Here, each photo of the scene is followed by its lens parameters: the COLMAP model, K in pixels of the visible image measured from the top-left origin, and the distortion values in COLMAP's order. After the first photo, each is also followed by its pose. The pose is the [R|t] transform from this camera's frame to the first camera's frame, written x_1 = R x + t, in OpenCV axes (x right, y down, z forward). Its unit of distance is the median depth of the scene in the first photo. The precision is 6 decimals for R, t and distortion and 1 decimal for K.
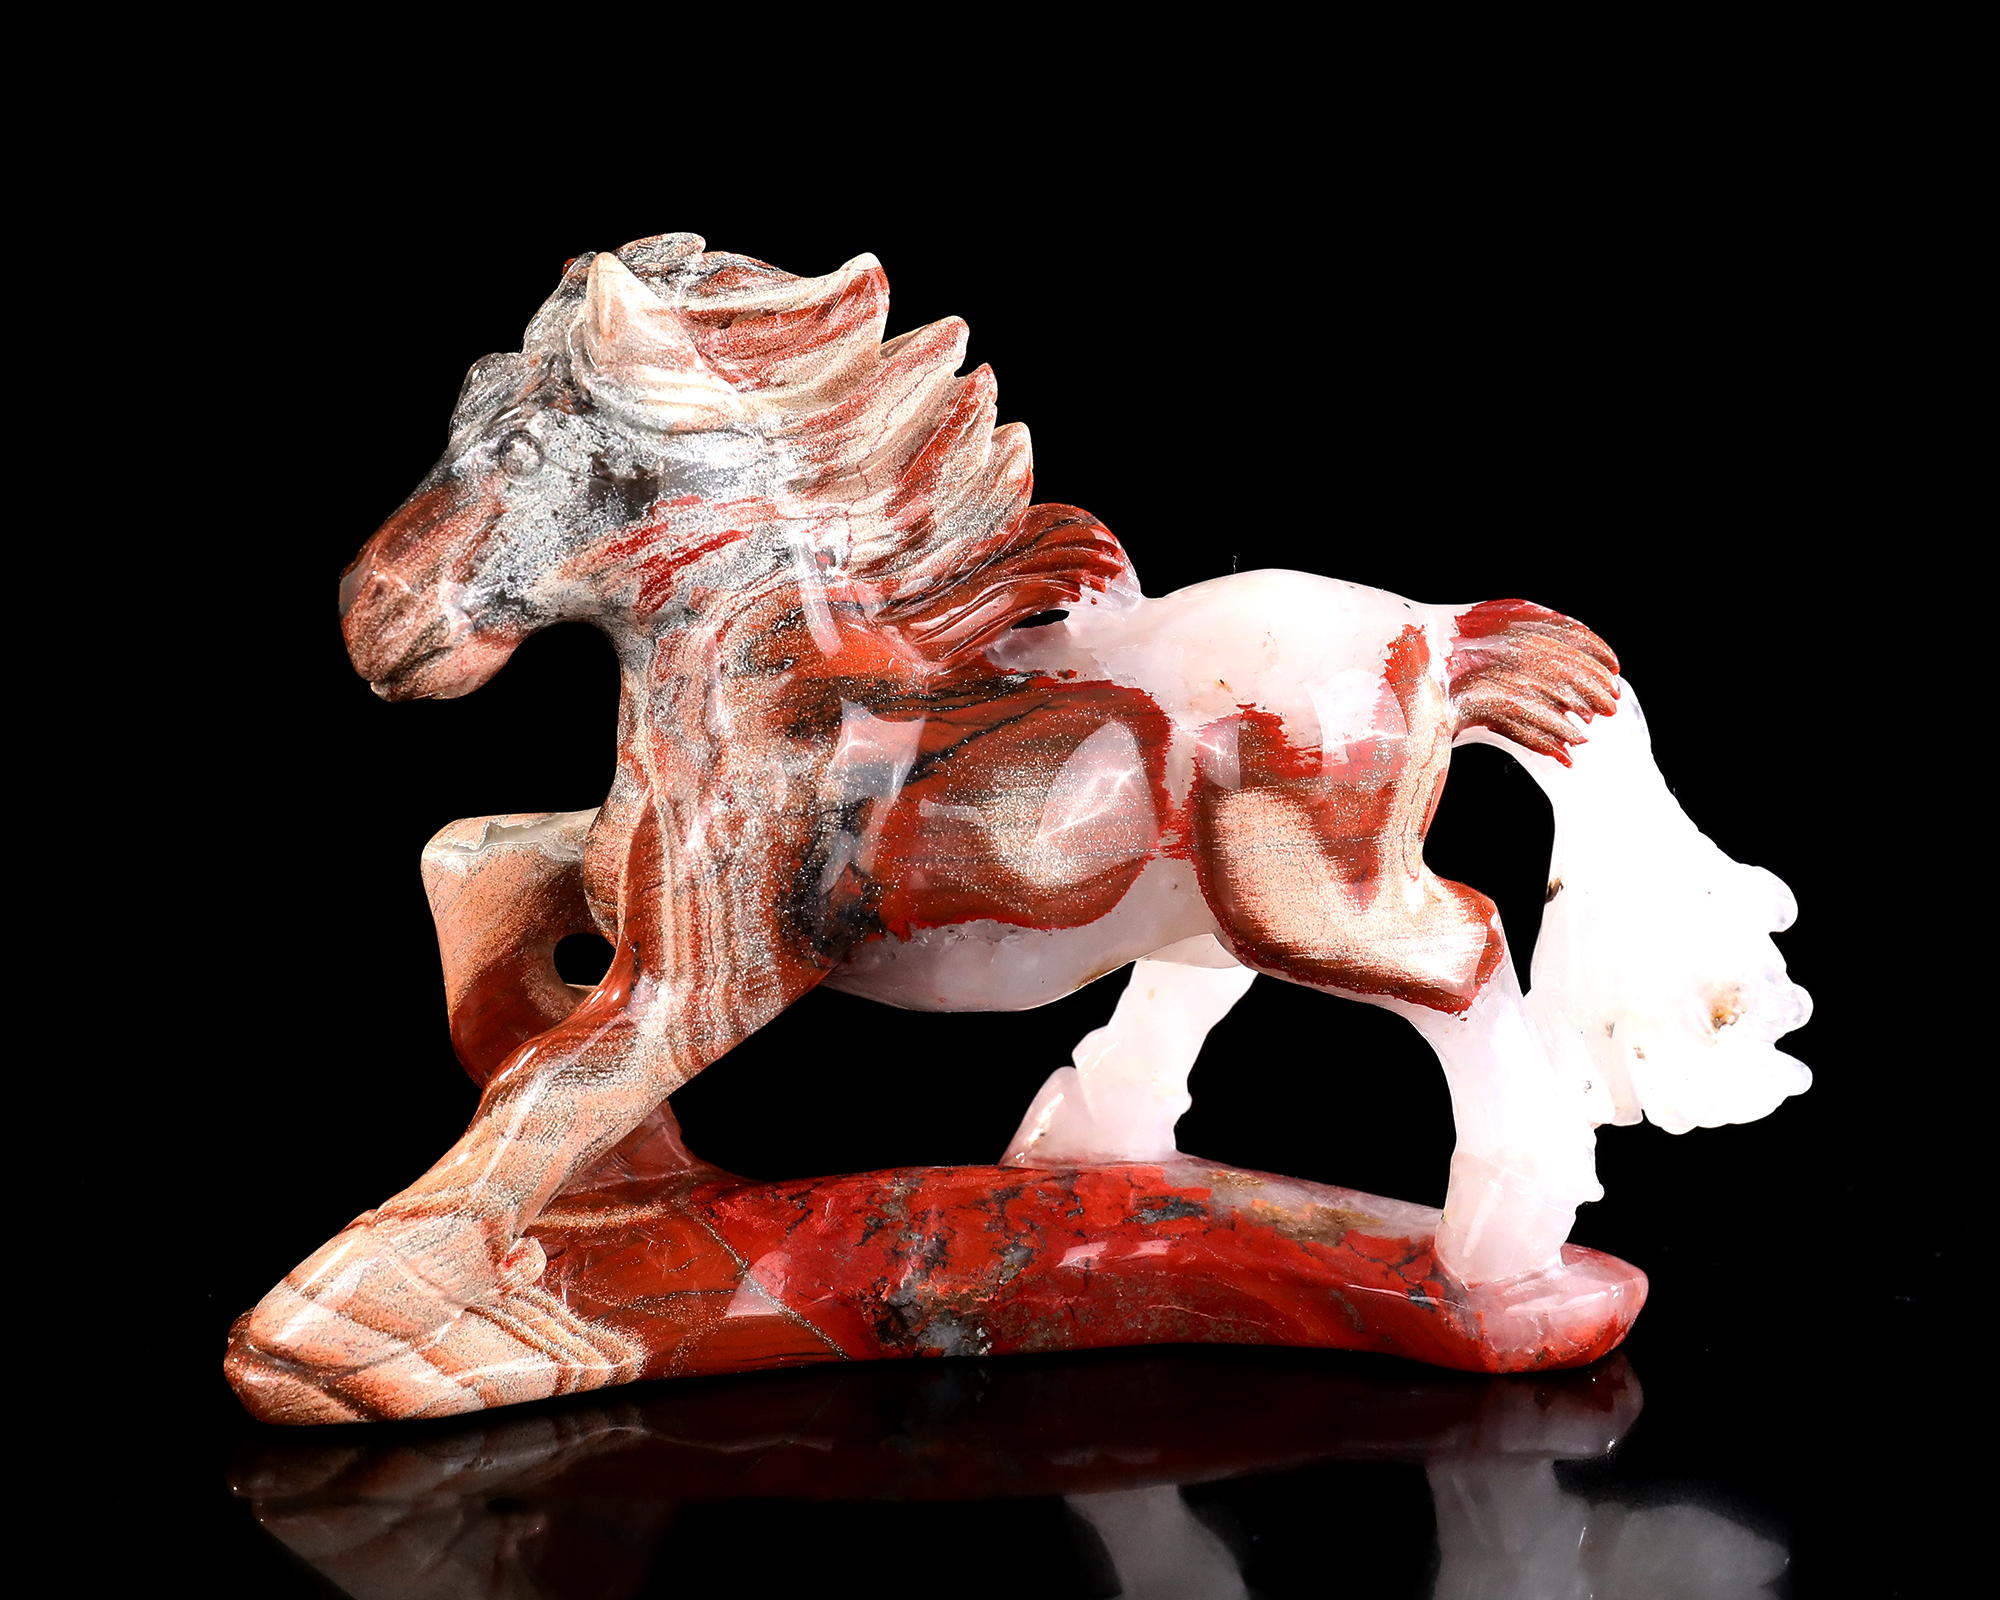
lens RADIAL K [[3810.9, 0, 1000.0], [0, 3810.9, 800.0], [0, 0, 1]] dist [0.013551, 0.163453]
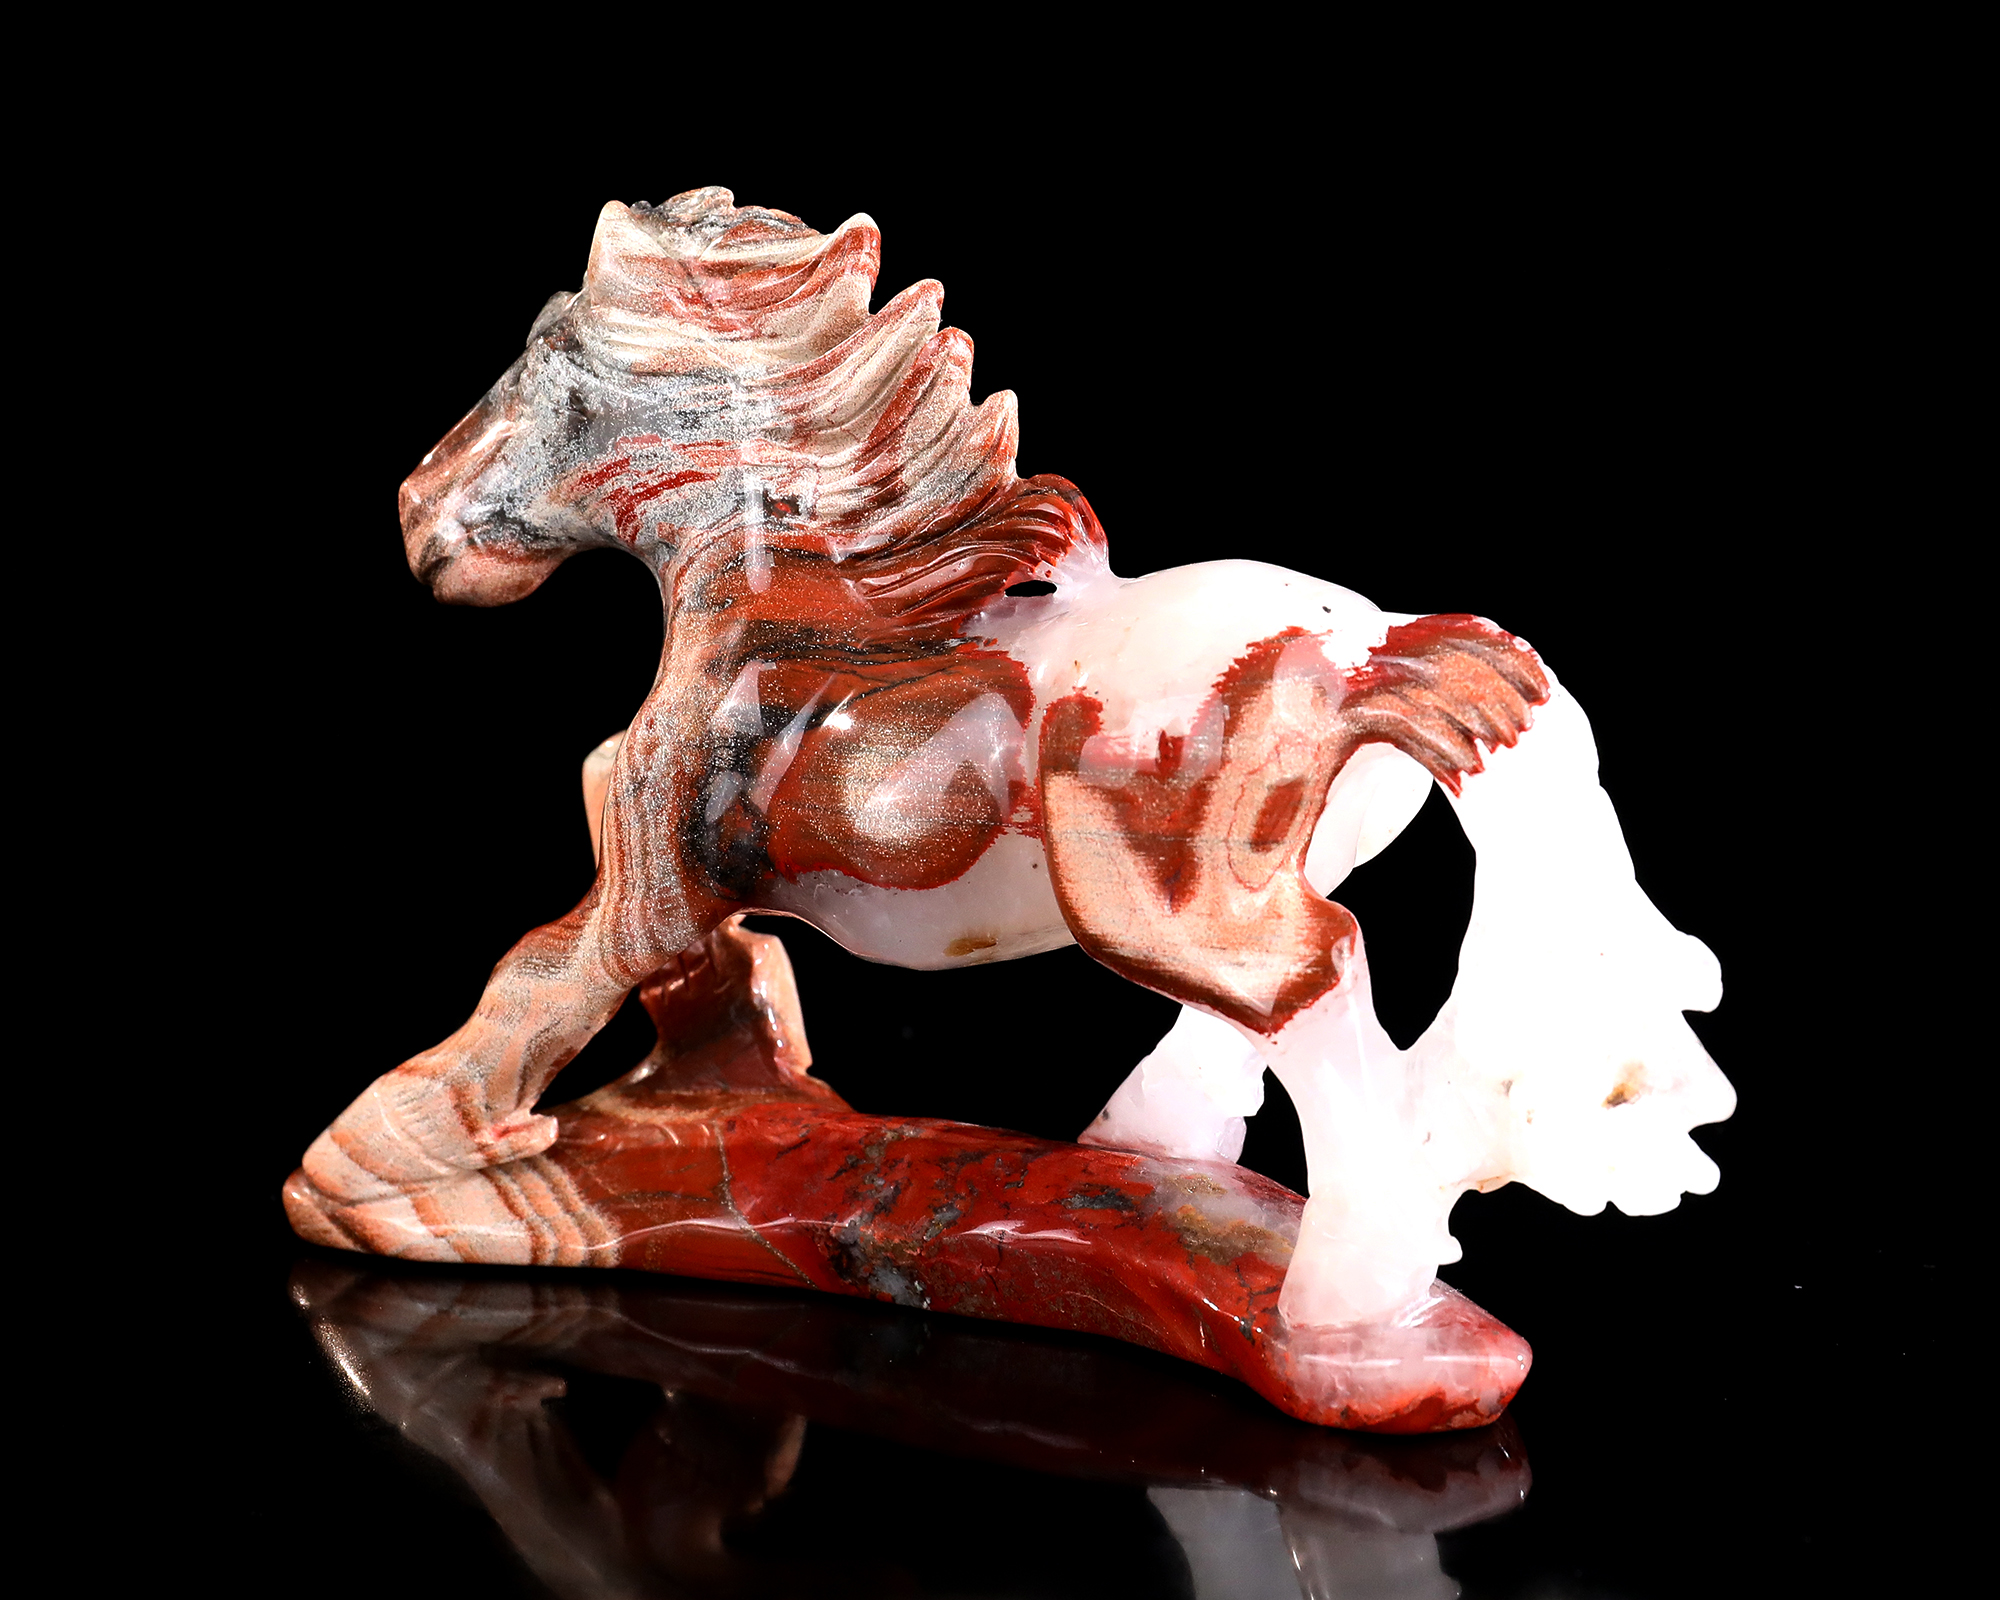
lens RADIAL K [[3874.2, 0, 1000.0], [0, 3874.2, 800.0], [0, 0, 1]] dist [0.041407, -0.075491]
pose [[0.843702, 0.121064, -0.522982, 0.562255], [-0.119880, 0.992126, 0.036267, -0.029476], [0.523254, 0.032097, 0.851572, 0.138093]]
